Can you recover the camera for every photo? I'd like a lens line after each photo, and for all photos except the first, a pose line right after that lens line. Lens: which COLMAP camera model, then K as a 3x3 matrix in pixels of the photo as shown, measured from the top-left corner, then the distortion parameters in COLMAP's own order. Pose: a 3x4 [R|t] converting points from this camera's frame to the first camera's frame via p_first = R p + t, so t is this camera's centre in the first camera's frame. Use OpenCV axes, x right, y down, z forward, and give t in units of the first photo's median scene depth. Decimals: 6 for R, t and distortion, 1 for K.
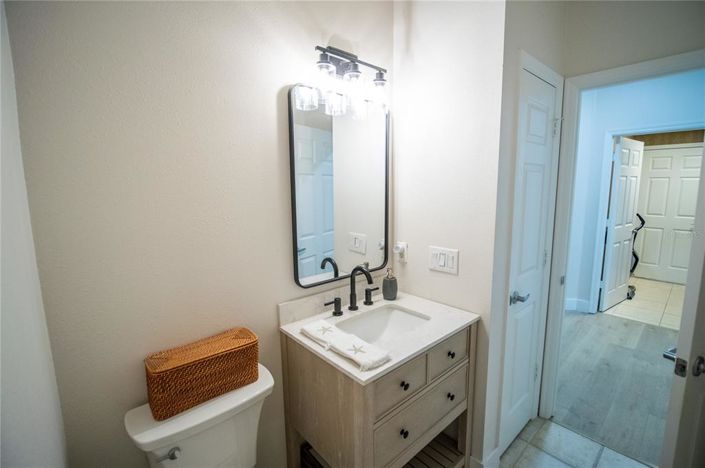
lens RADIAL K [[320.9, 0, 352.5], [0, 320.9, 230.0], [0, 0, 1]] dist [-0.003323, -0.000512]
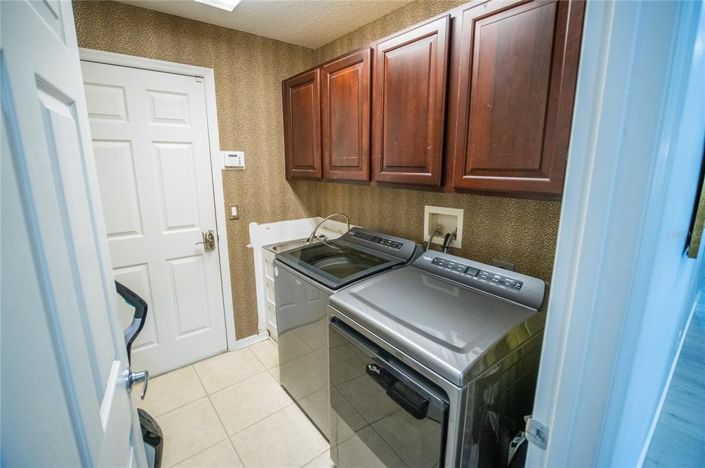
lens RADIAL K [[320.9, 0, 352.5], [0, 320.9, 230.0], [0, 0, 1]] dist [-0.003323, -0.000512]
pose [[0.069303, -0.200668, 0.977205, 0.606147], [0.132352, 0.972750, 0.190366, -0.096873], [-0.988777, 0.116143, 0.093973, 0.714230]]
